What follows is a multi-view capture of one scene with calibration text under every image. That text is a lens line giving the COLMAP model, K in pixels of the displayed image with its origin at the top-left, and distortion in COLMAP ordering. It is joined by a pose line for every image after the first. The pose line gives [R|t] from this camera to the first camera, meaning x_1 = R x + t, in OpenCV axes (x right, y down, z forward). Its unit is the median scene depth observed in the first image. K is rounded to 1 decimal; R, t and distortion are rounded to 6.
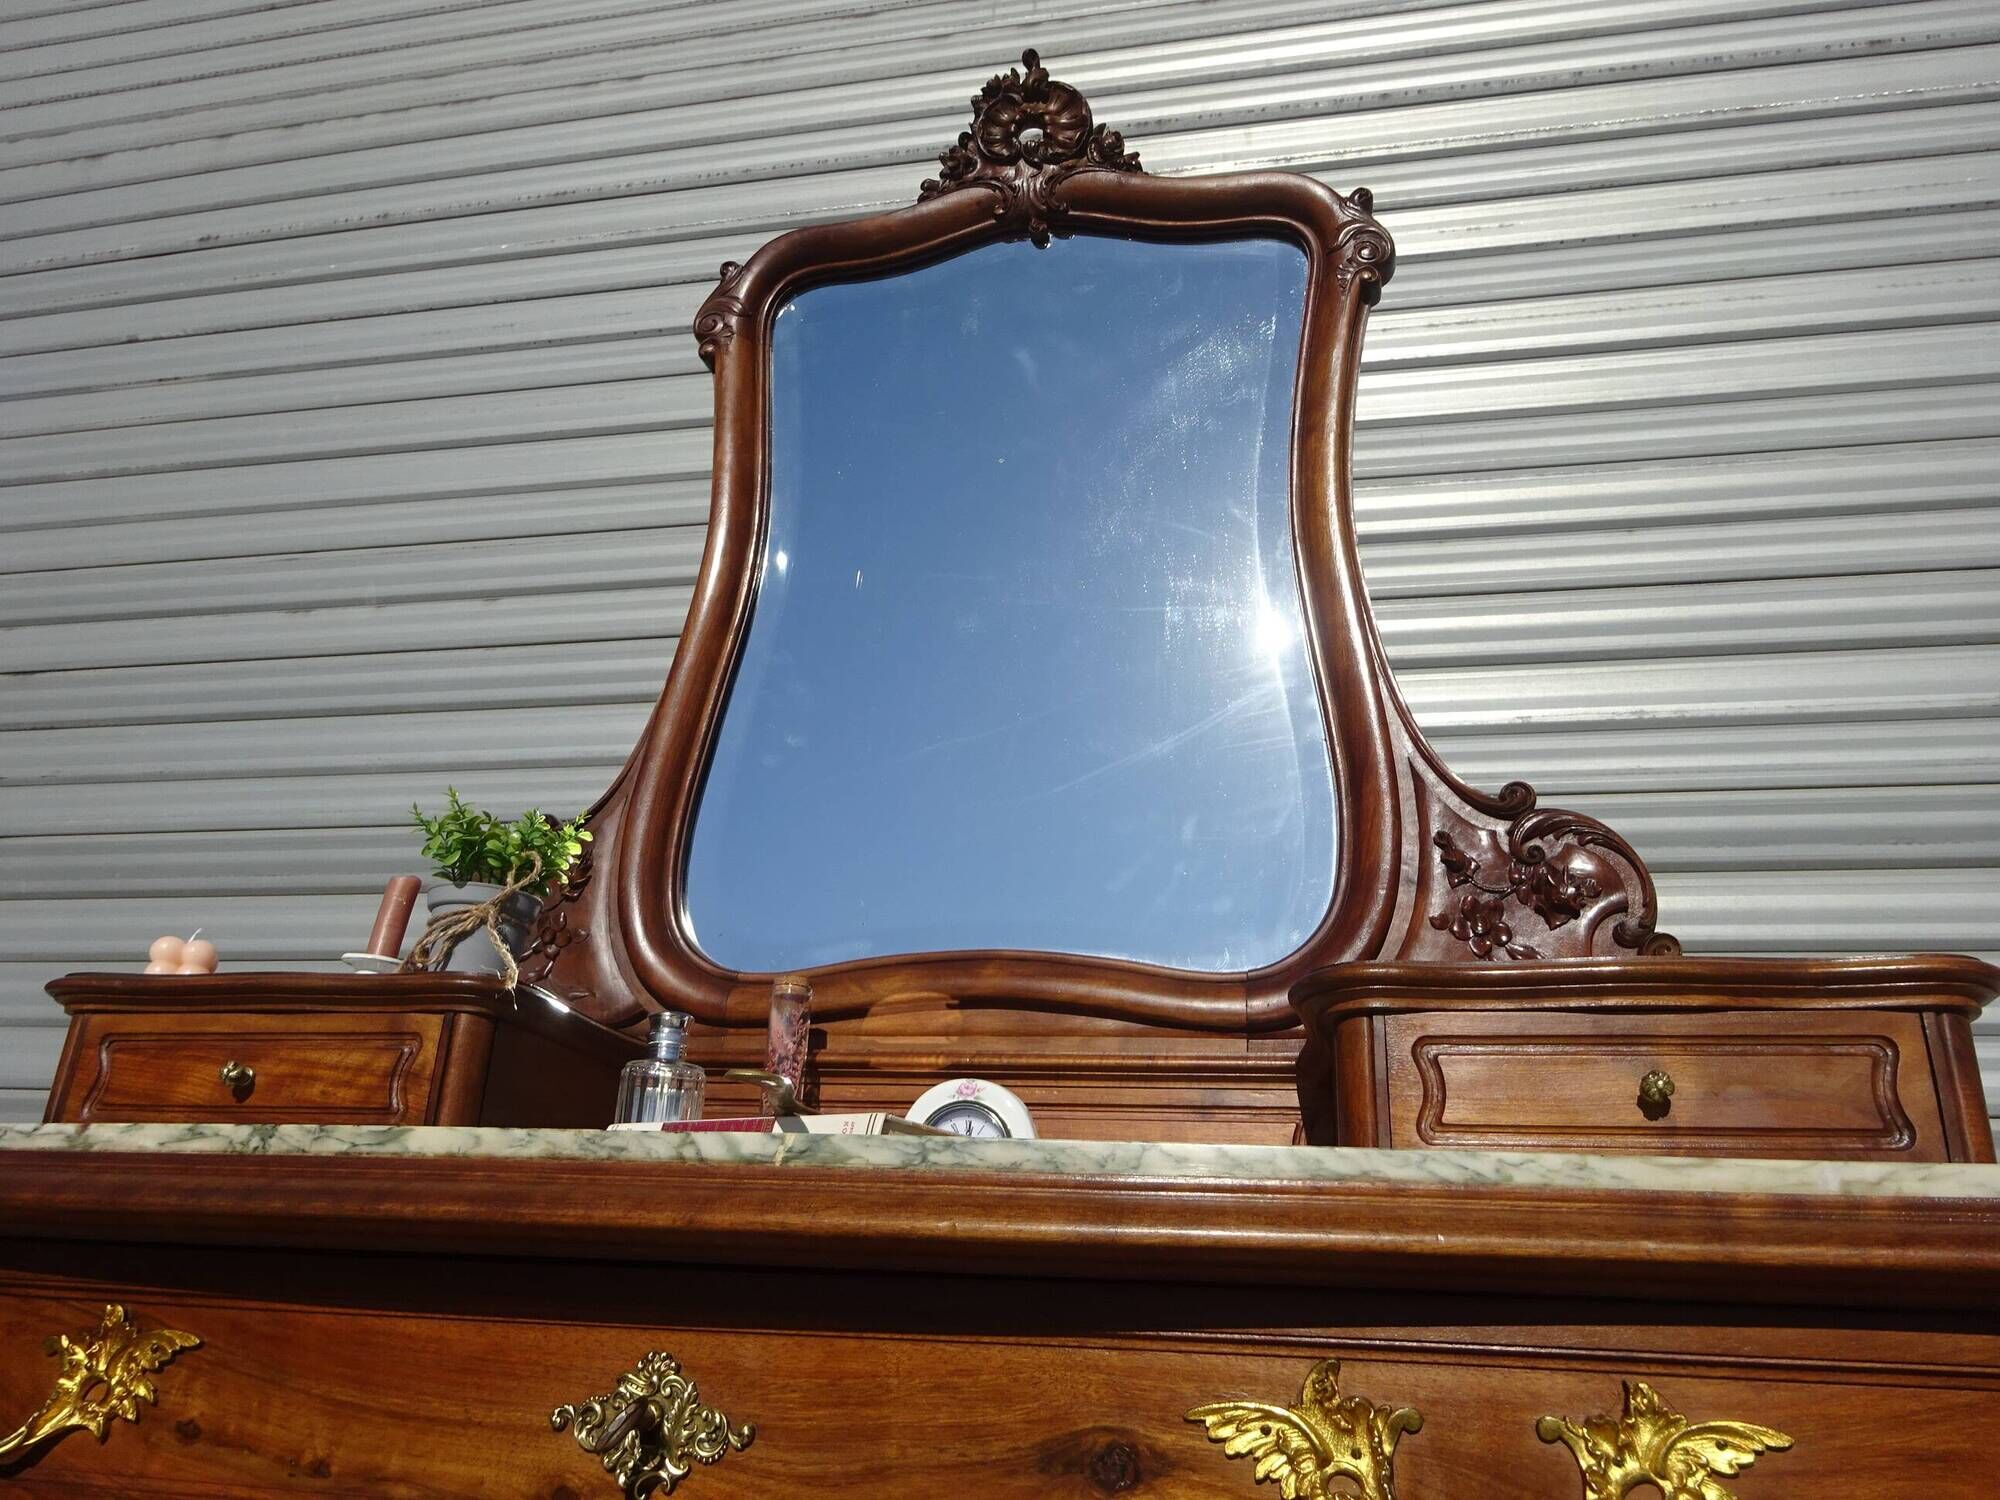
lens RADIAL K [[1455.7, 0, 1005.3], [0, 1455.7, 757.2], [0, 0, 1]] dist [-0.006261, 0.004053]
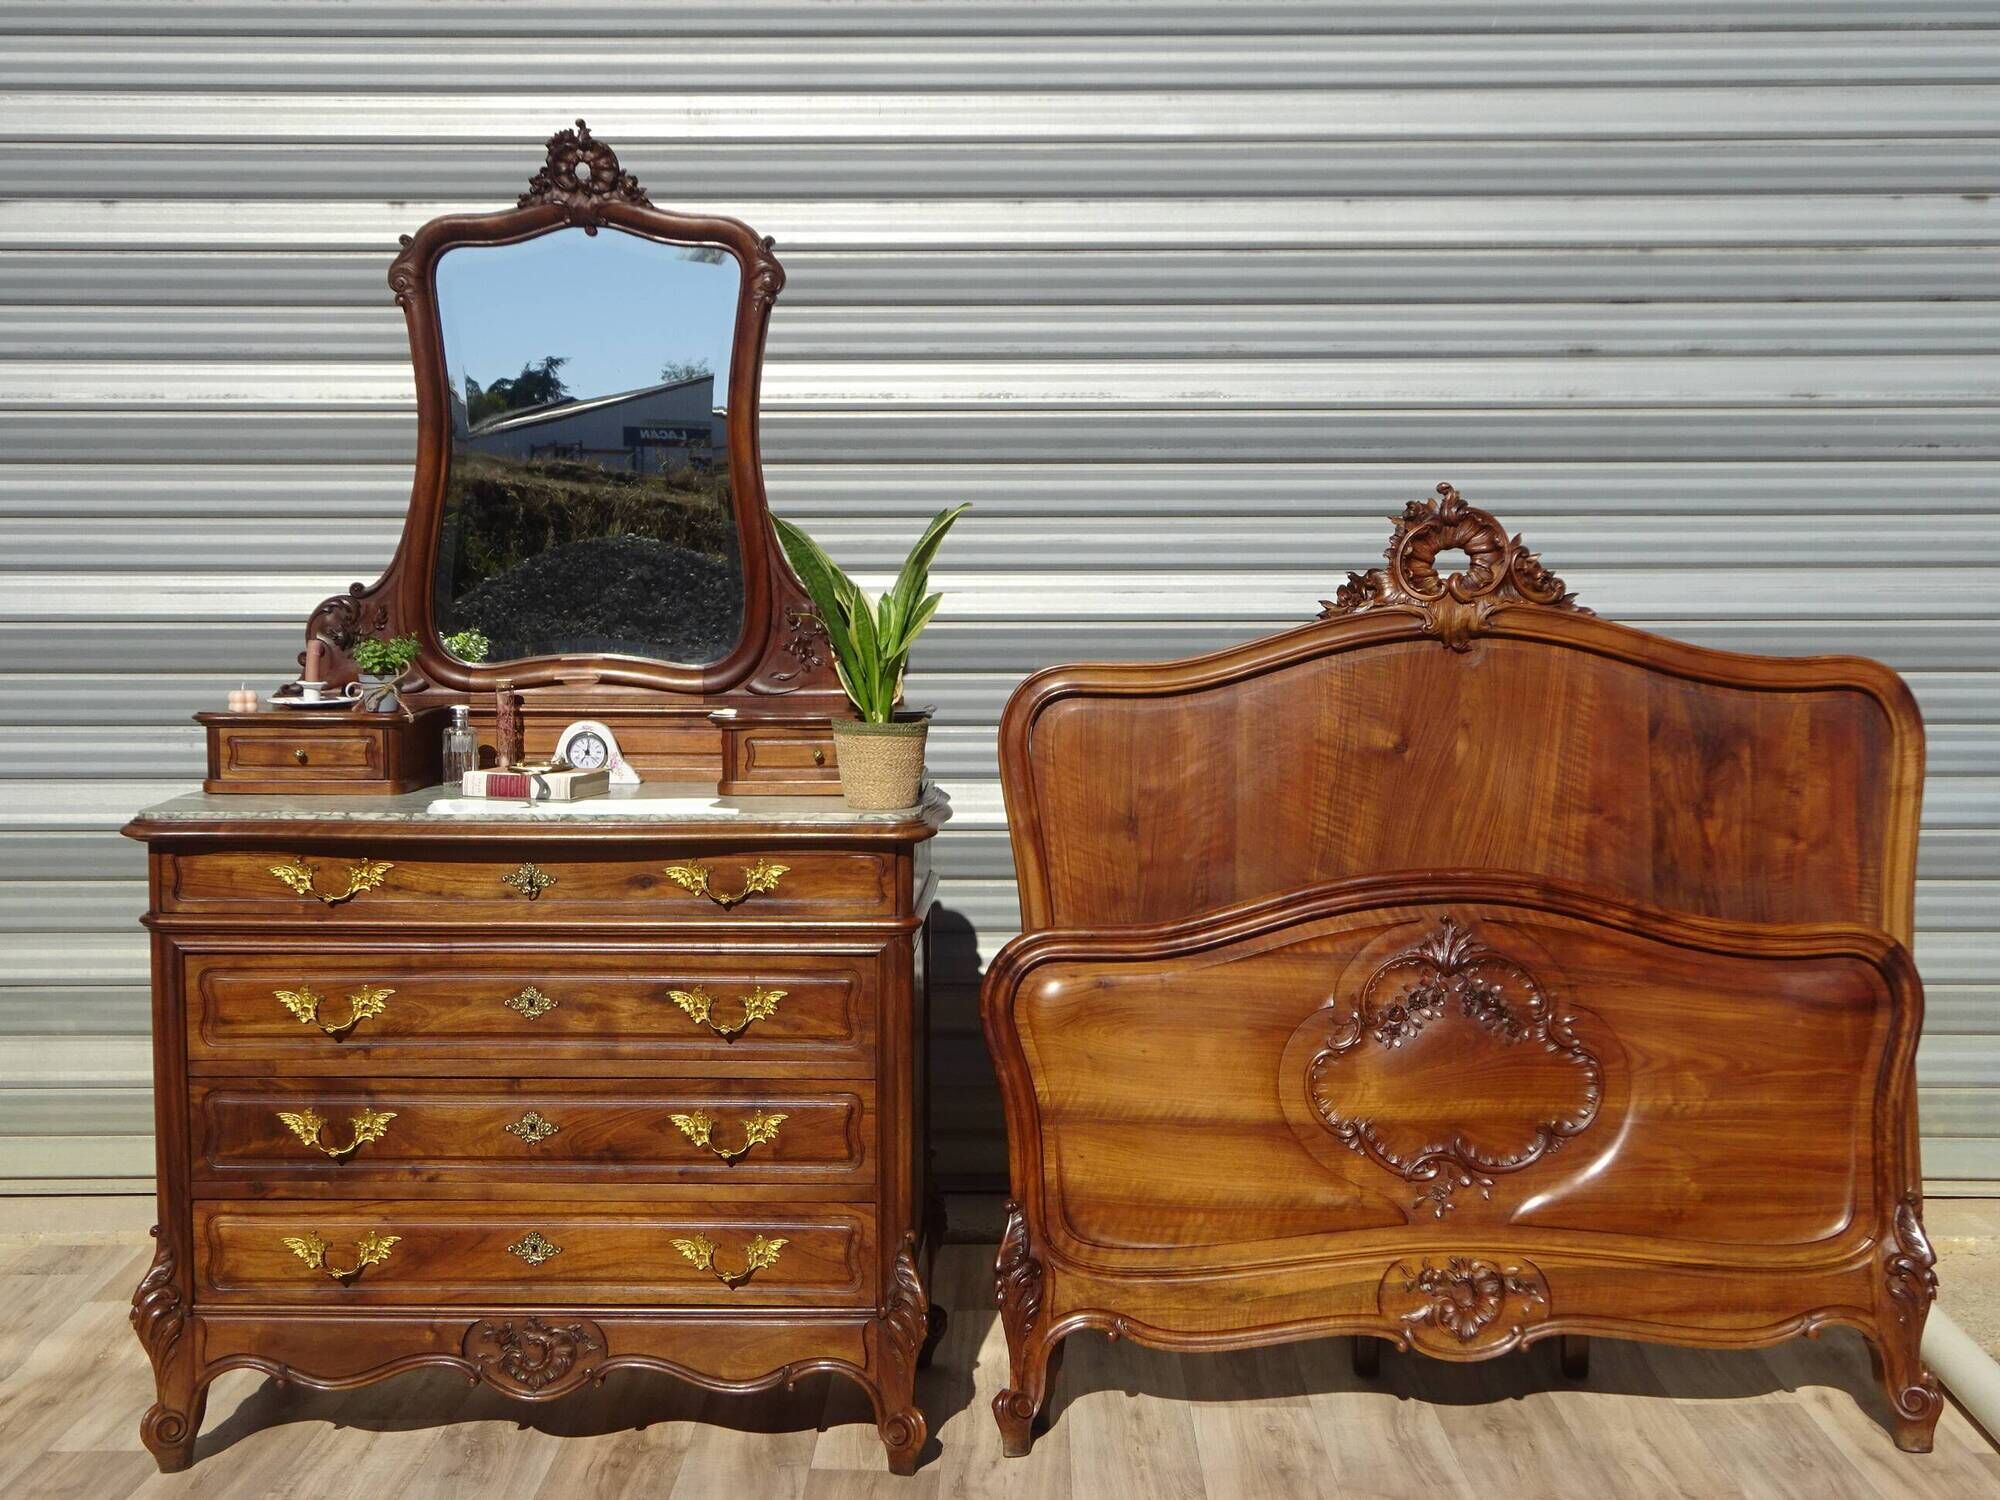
lens RADIAL K [[2501.3, 0, 1013.6], [0, 2501.3, 762.2], [0, 0, 1]] dist [0.042790, 0.000000]
pose [[0.980631, -0.061307, 0.186022, -0.105196], [-0.030283, 0.890872, 0.453243, -1.580828], [-0.193509, -0.450098, 0.871760, -2.707155]]
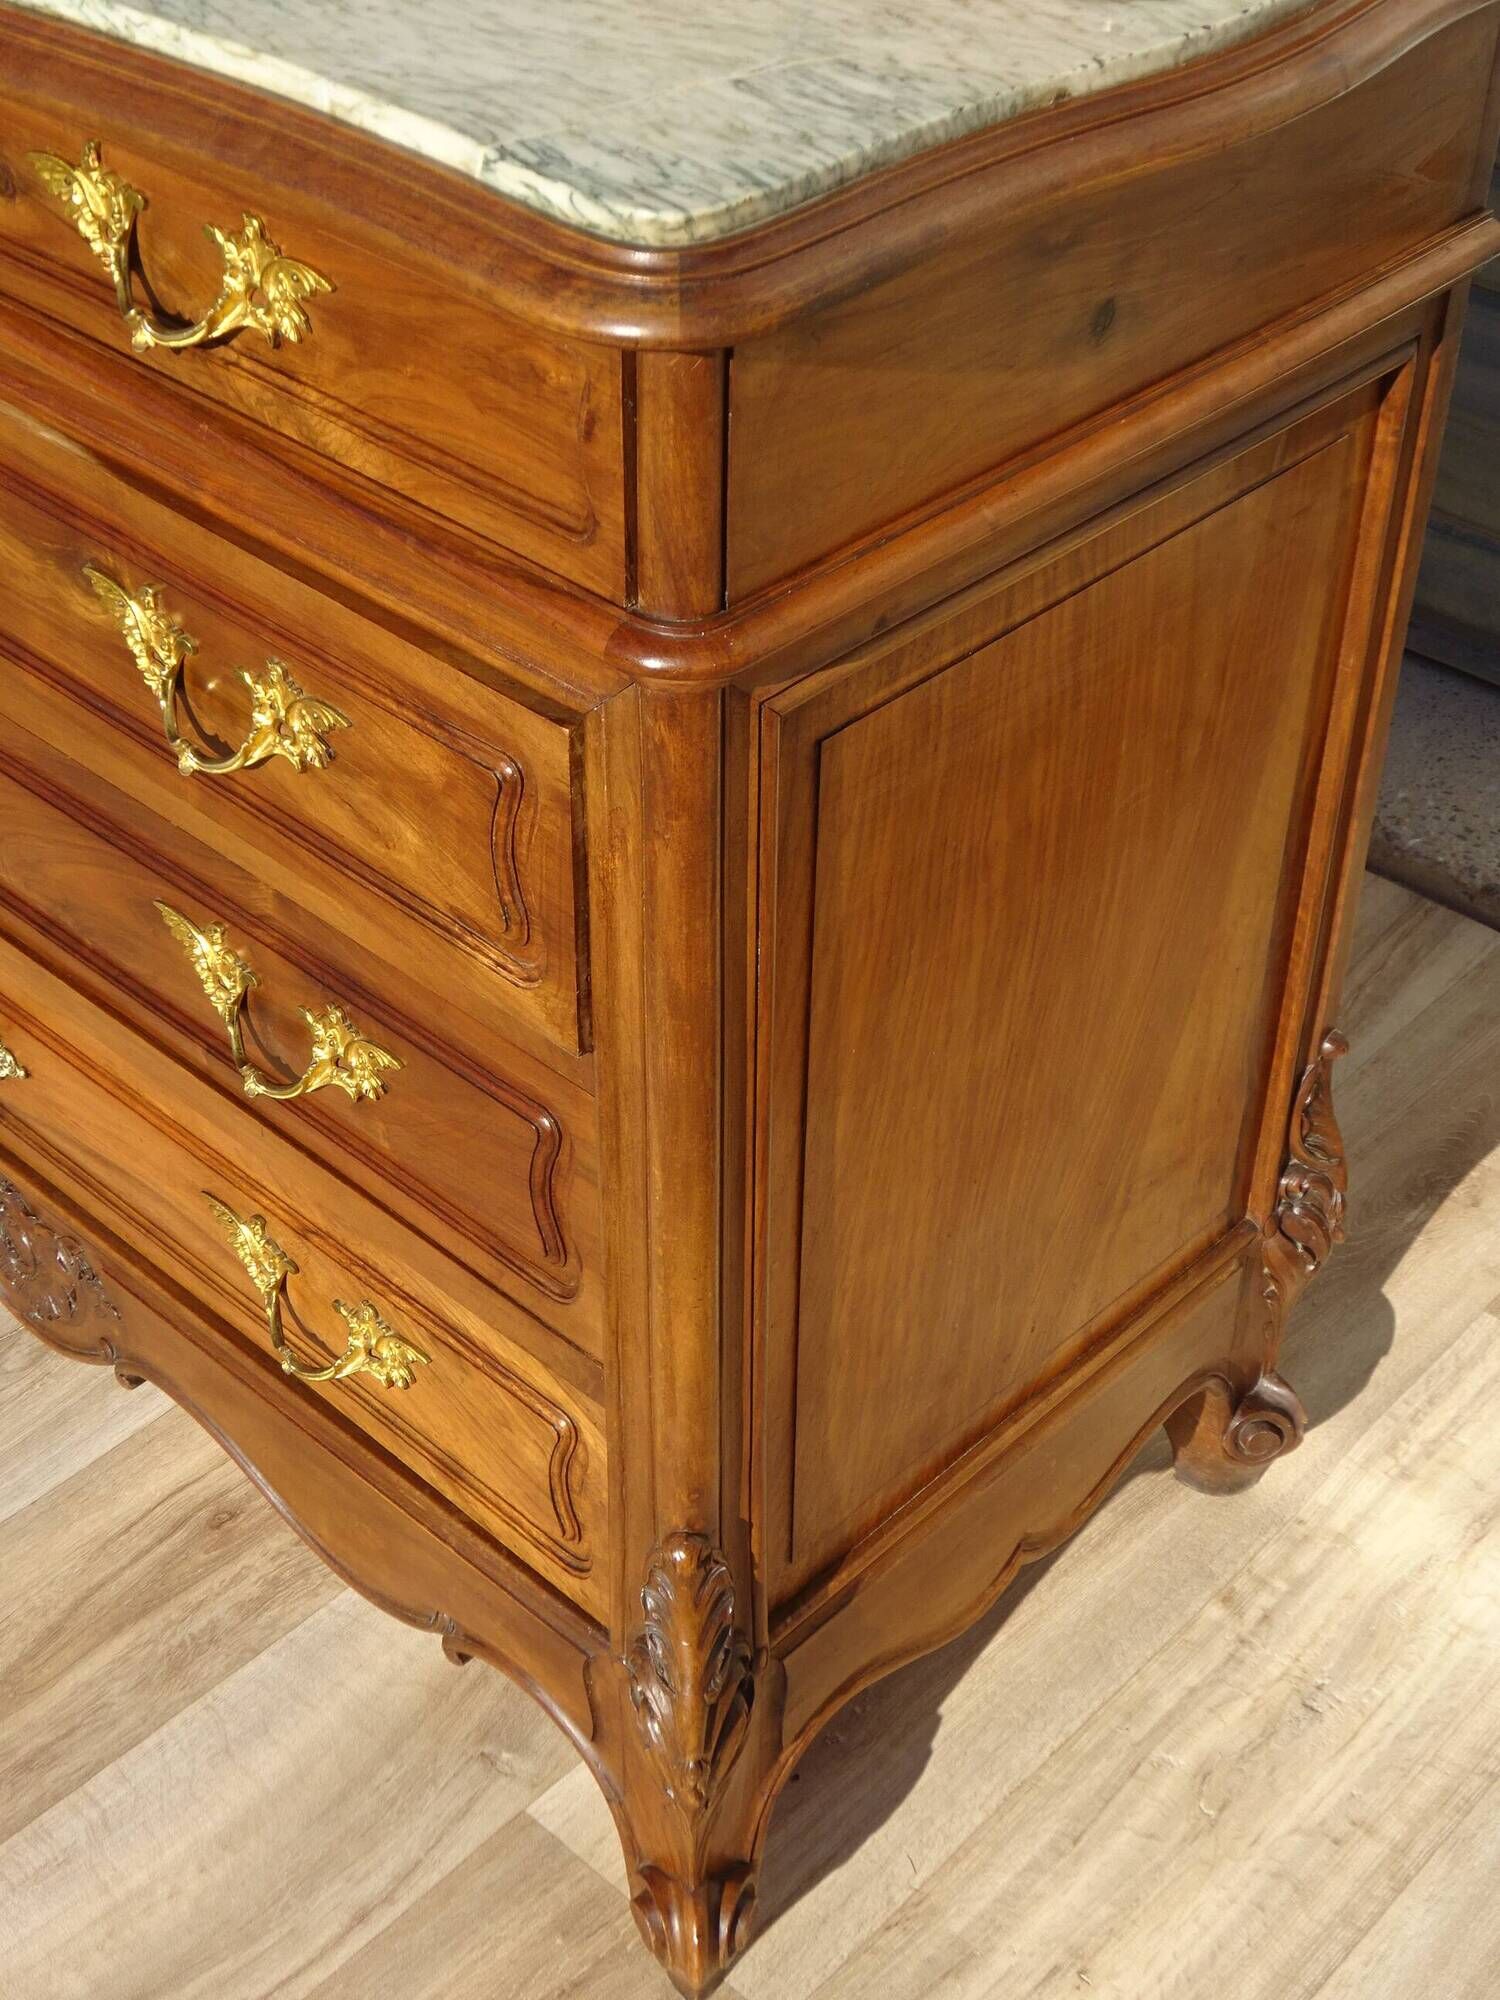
lens RADIAL K [[2763.7, 0, 750.8], [0, 2763.7, 1006.6], [0, 0, 1]] dist [0.015074, 0.000000]
pose [[0.855319, 0.290040, -0.429309, 0.868901], [0.223483, 0.541029, 0.810767, -0.416716], [0.467424, -0.789408, 0.397933, -0.075504]]
